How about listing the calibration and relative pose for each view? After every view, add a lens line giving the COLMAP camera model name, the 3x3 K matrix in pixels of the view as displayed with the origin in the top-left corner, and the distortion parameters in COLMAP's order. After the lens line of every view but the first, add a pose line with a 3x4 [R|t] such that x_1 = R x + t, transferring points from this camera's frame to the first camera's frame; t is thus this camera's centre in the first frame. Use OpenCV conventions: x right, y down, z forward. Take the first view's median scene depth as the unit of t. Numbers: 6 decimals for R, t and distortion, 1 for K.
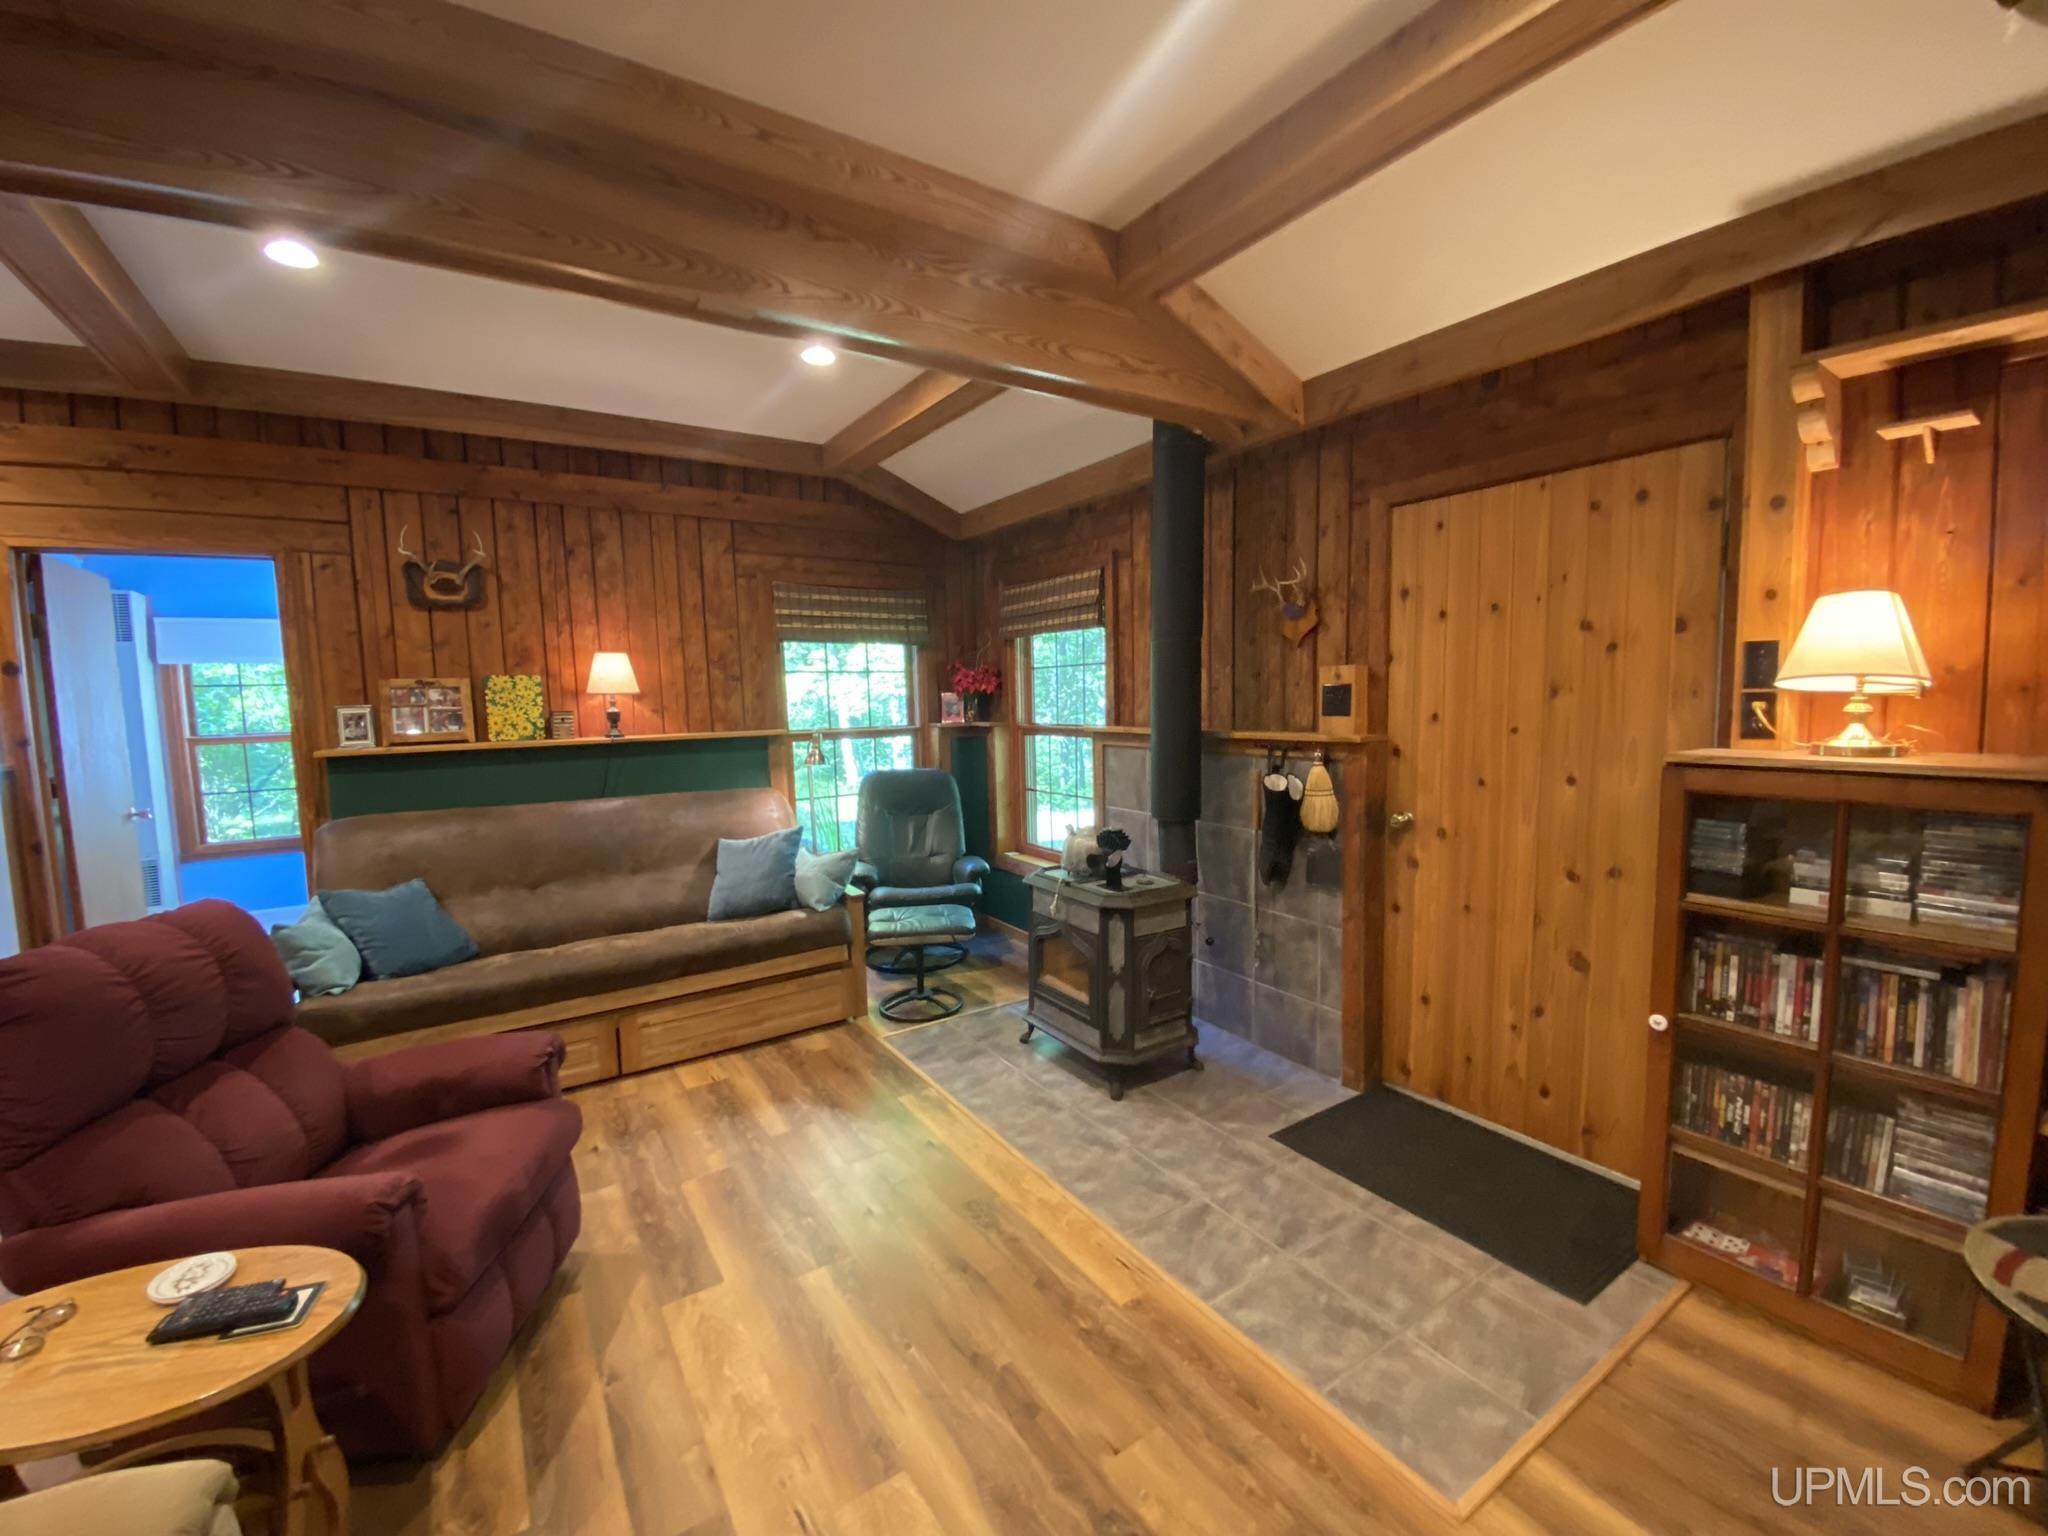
lens RADIAL K [[824.1, 0, 1012.2], [0, 824.1, 771.1], [0, 0, 1]] dist [-0.000210, -0.000389]
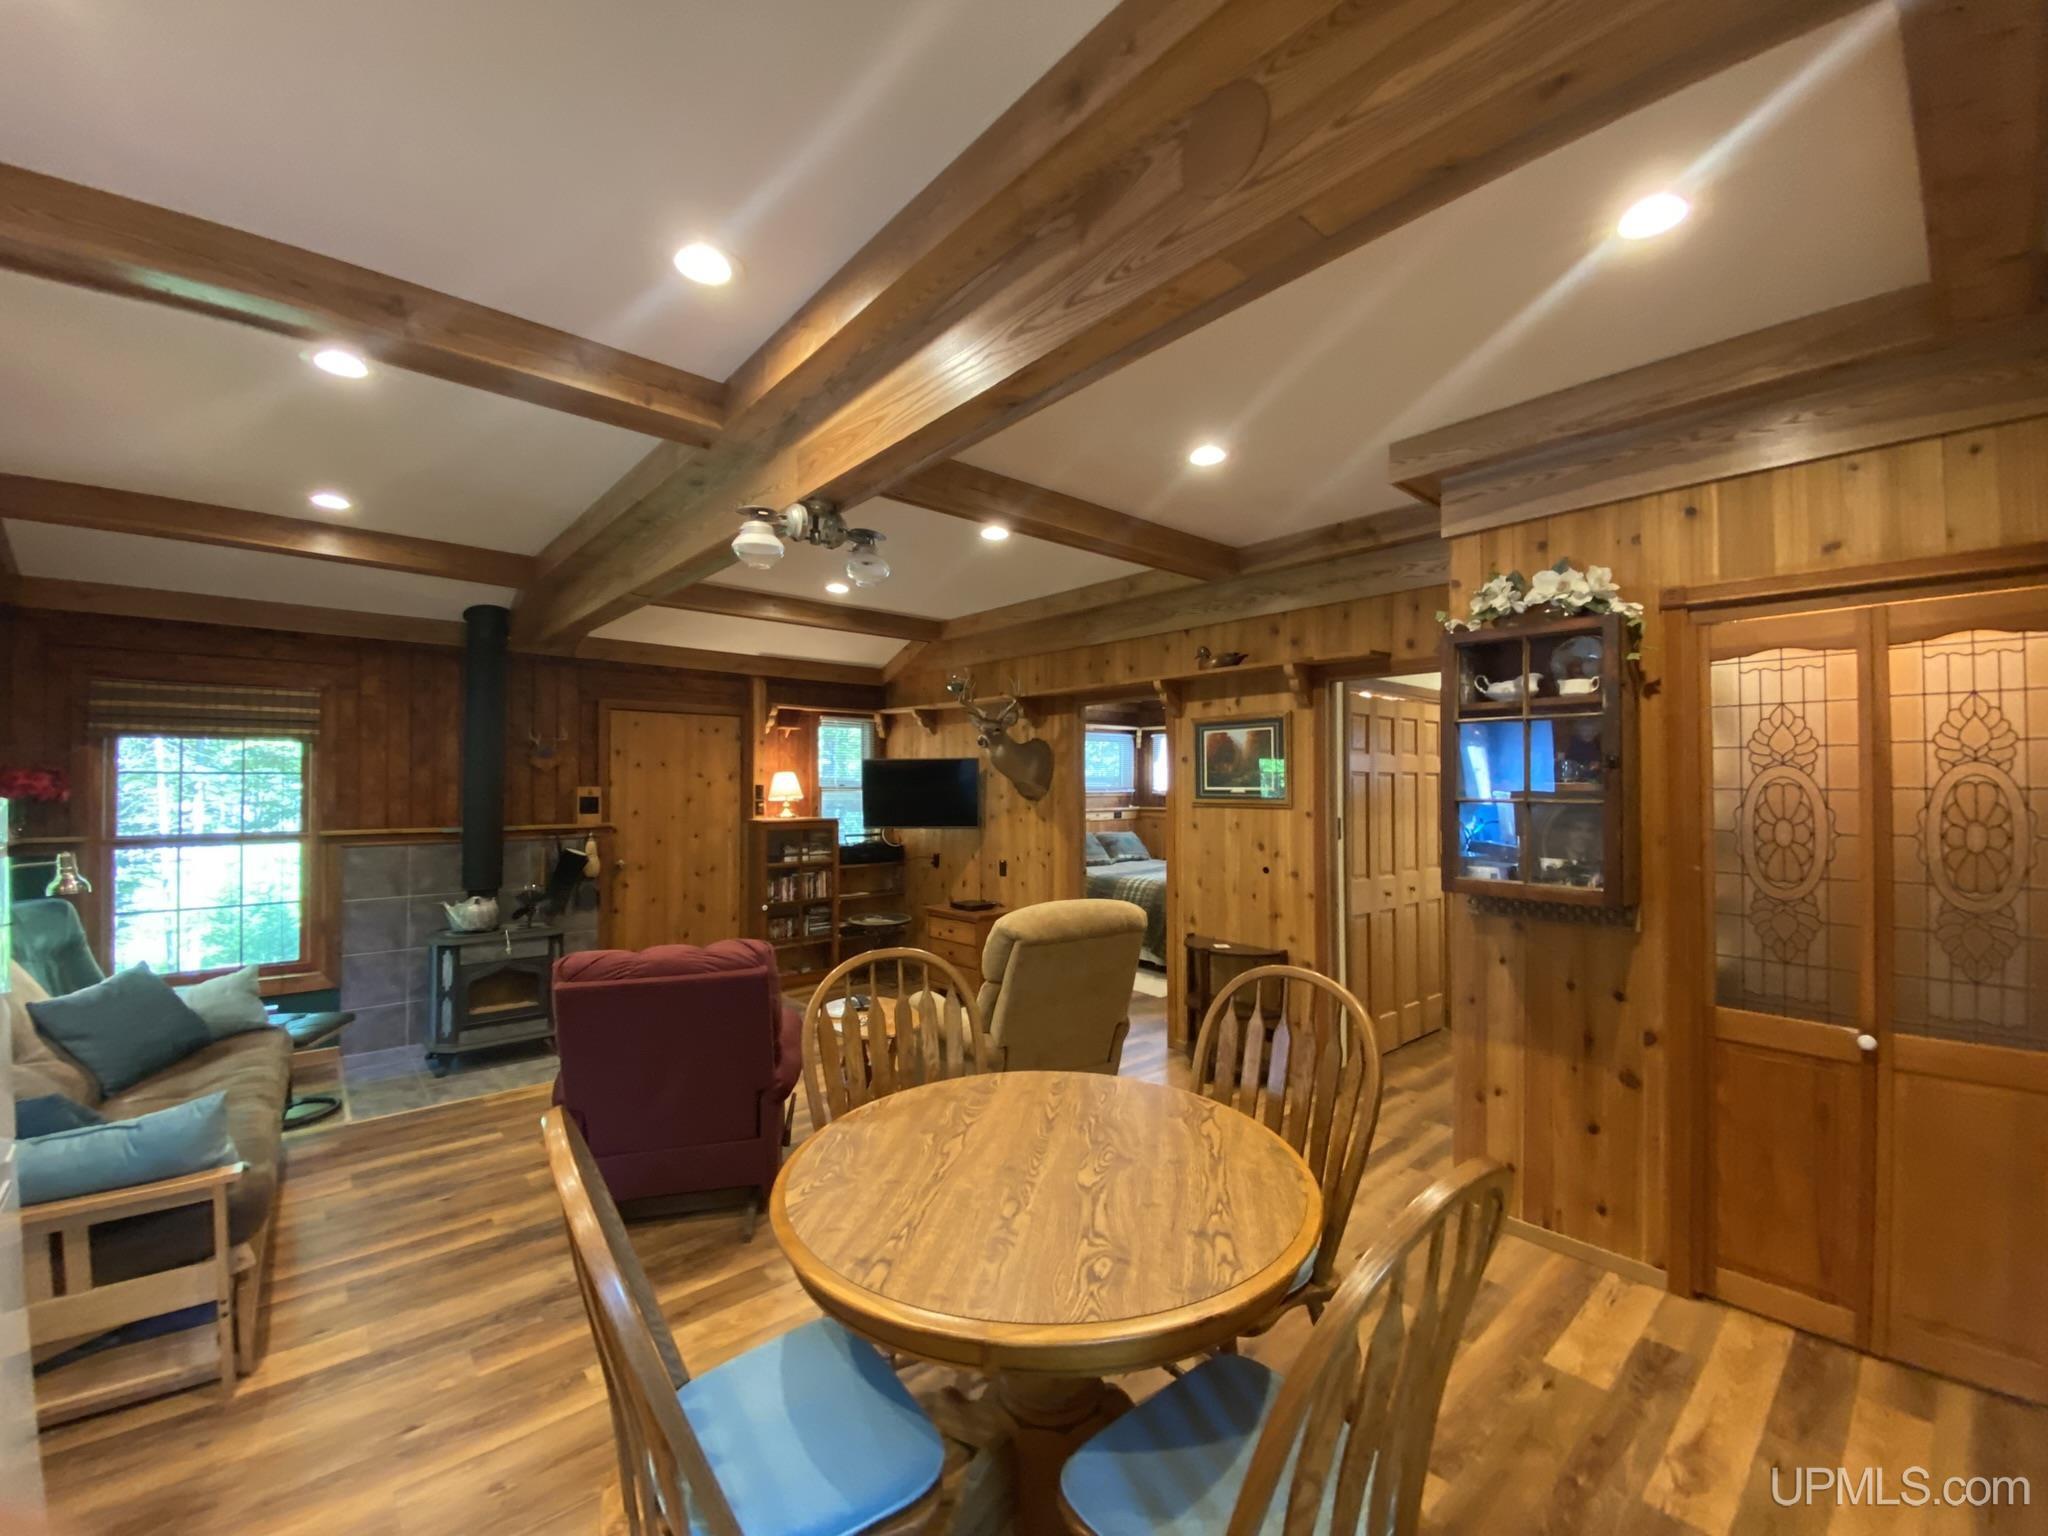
lens RADIAL K [[824.1, 0, 1023.0], [0, 824.1, 773.0], [0, 0, 1]] dist [-0.000210, -0.000389]
pose [[-0.143099, 0.038756, 0.988949, -1.900412], [0.098583, 0.994822, -0.024722, -0.018243], [-0.984786, 0.093956, -0.146179, 0.360687]]
